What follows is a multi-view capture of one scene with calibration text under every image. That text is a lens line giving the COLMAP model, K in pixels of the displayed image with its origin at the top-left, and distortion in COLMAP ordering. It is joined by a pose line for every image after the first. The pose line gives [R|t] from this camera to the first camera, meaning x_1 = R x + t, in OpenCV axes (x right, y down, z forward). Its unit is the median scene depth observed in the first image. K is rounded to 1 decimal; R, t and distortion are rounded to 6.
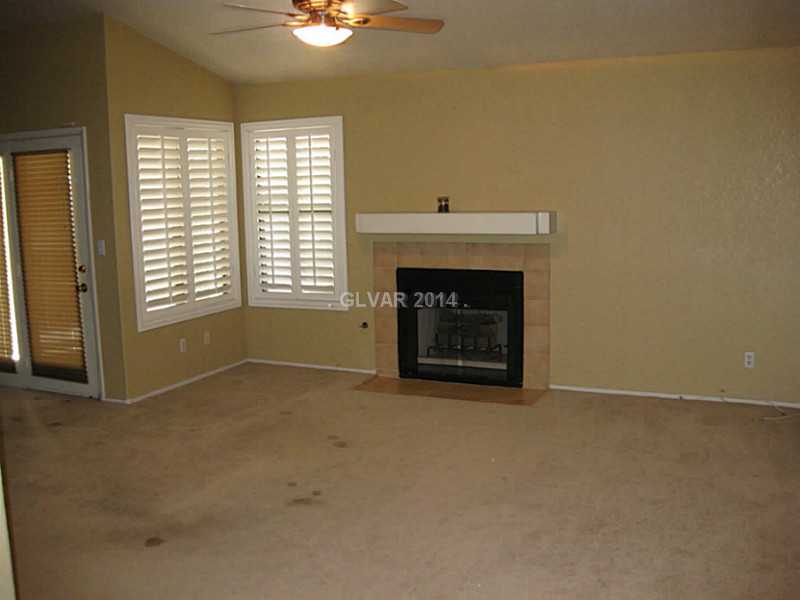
lens RADIAL K [[836.8, 0, 402.5], [0, 836.8, 298.9], [0, 0, 1]] dist [-0.127889, 0.000000]
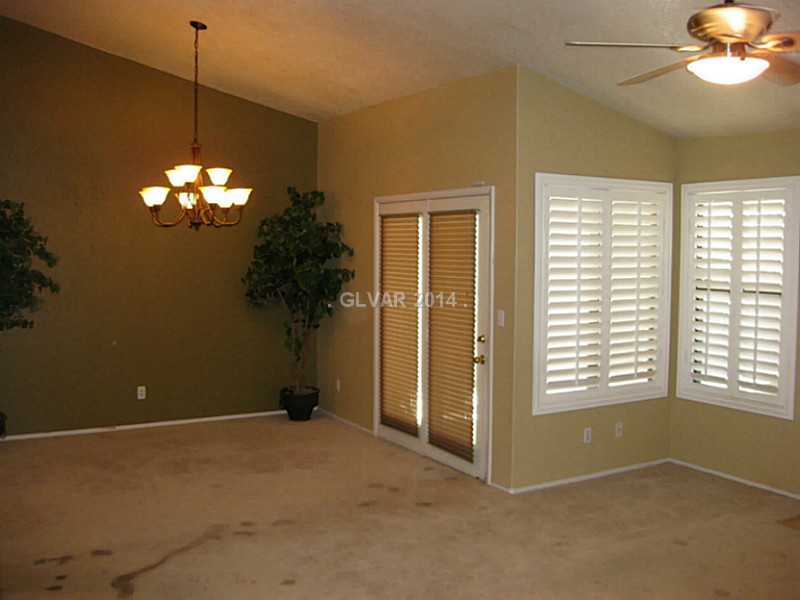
lens RADIAL K [[836.8, 0, 399.3], [0, 836.8, 307.6], [0, 0, 1]] dist [-0.127889, 0.000000]
pose [[0.822319, 0.070708, -0.564617, 0.057976], [-0.104136, 0.994192, -0.027161, -0.034028], [0.559417, 0.081132, 0.824906, 0.156291]]
